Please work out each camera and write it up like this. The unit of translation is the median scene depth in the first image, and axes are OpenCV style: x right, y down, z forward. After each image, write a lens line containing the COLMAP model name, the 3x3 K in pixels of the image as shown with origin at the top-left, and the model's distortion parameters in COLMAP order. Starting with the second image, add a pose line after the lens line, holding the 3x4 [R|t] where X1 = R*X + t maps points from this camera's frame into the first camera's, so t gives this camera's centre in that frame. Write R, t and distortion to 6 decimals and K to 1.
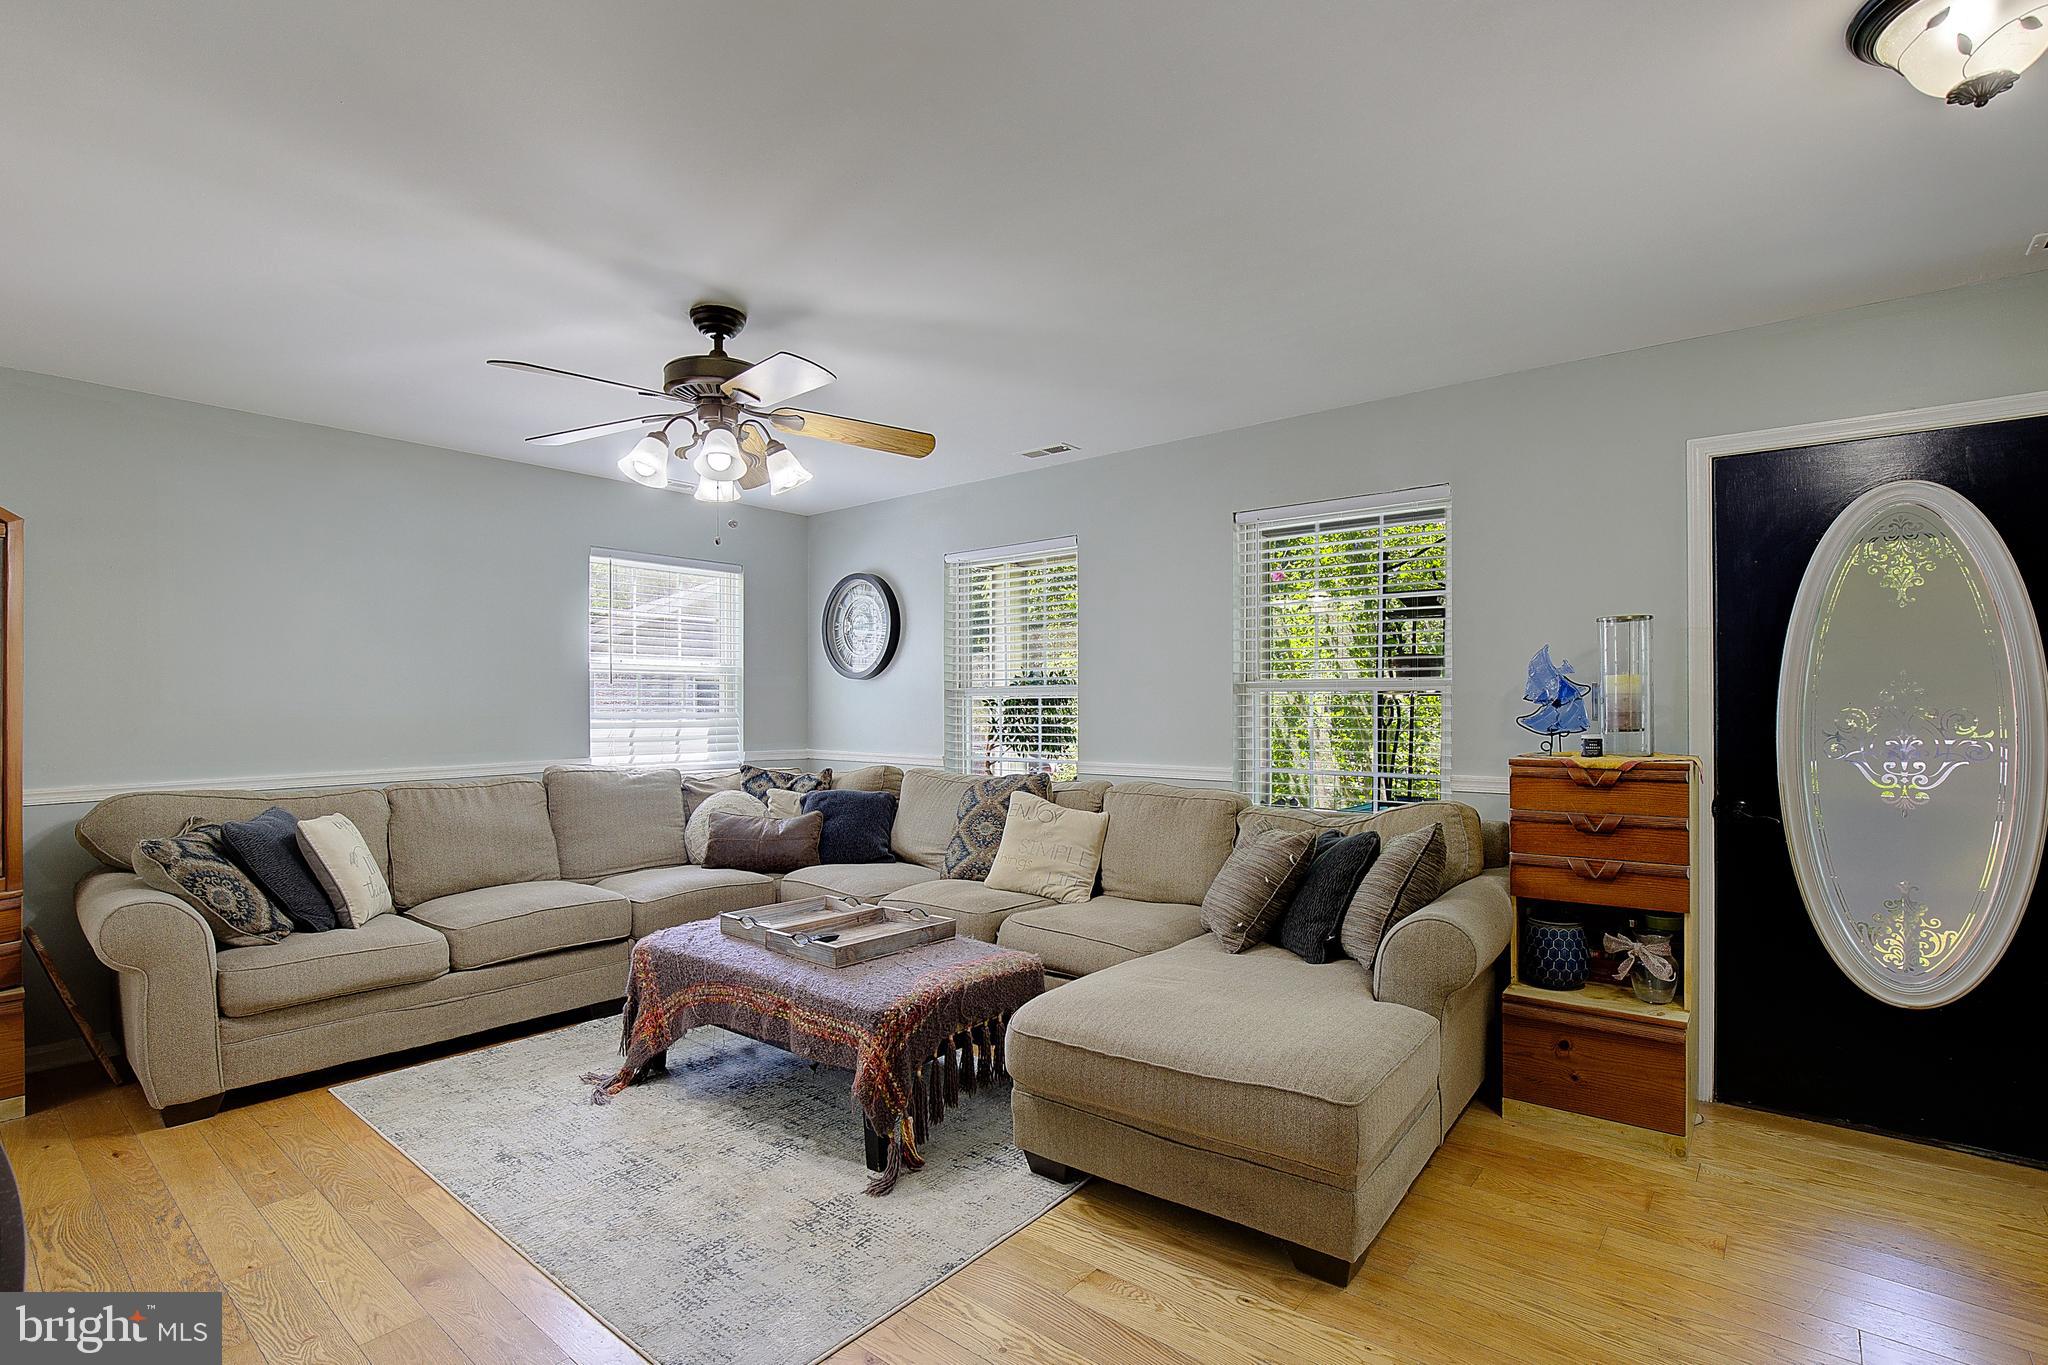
lens RADIAL K [[933.2, 0, 1015.9], [0, 933.2, 718.7], [0, 0, 1]] dist [0.008936, -0.001842]
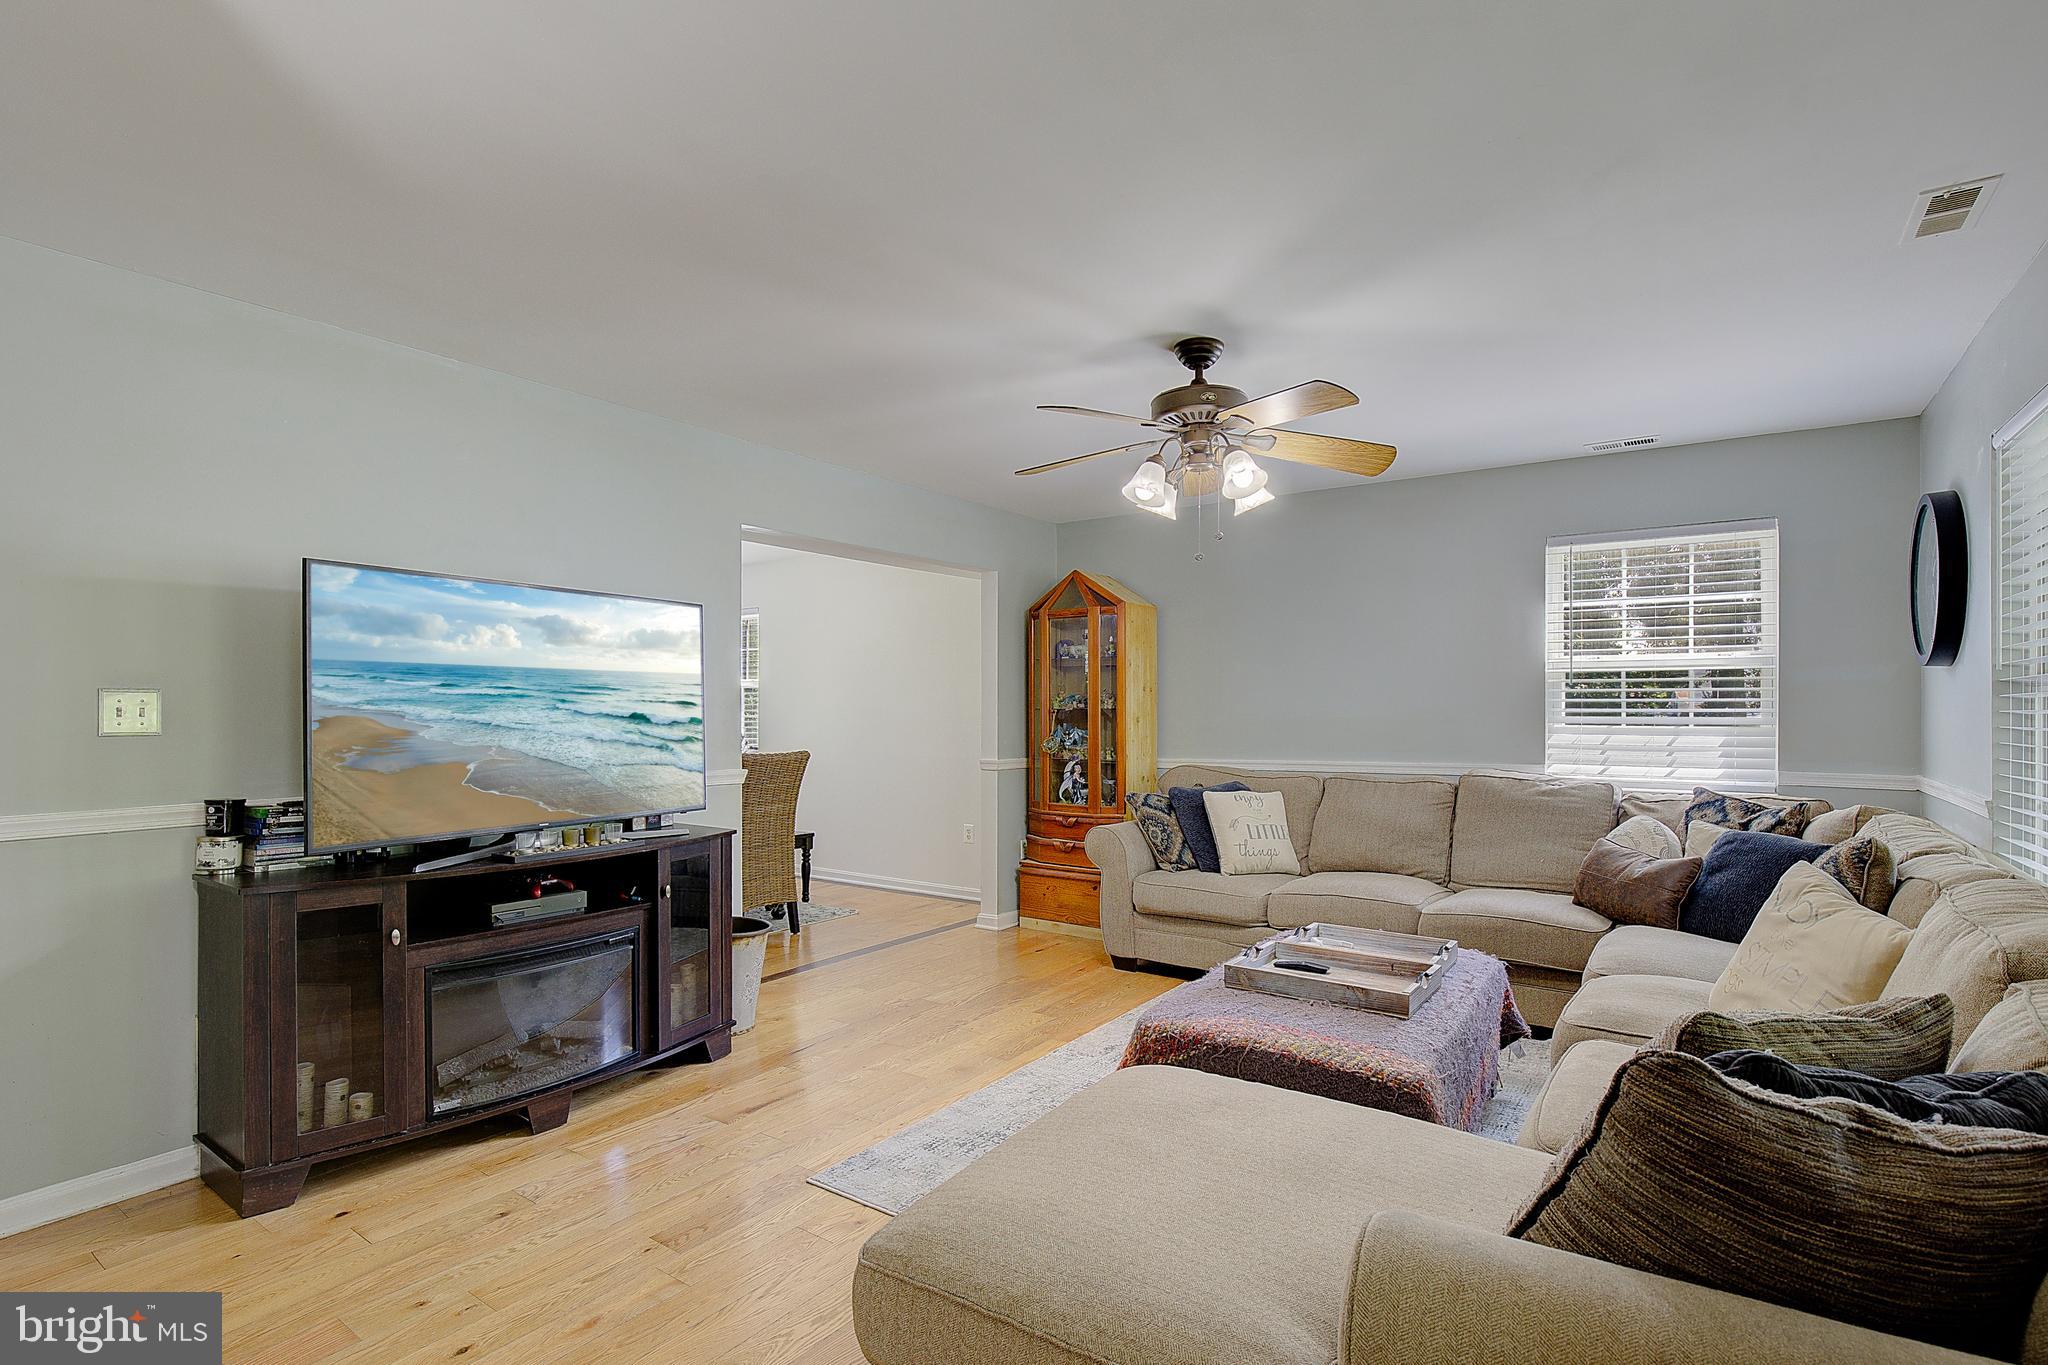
lens RADIAL K [[933.2, 0, 1024.5], [0, 933.2, 702.1], [0, 0, 1]] dist [0.008936, -0.001842]
pose [[0.128384, -0.006742, -0.991702, 0.592021], [-0.012040, 0.999893, -0.008357, -0.009101], [0.991651, 0.013013, 0.128289, 0.549683]]
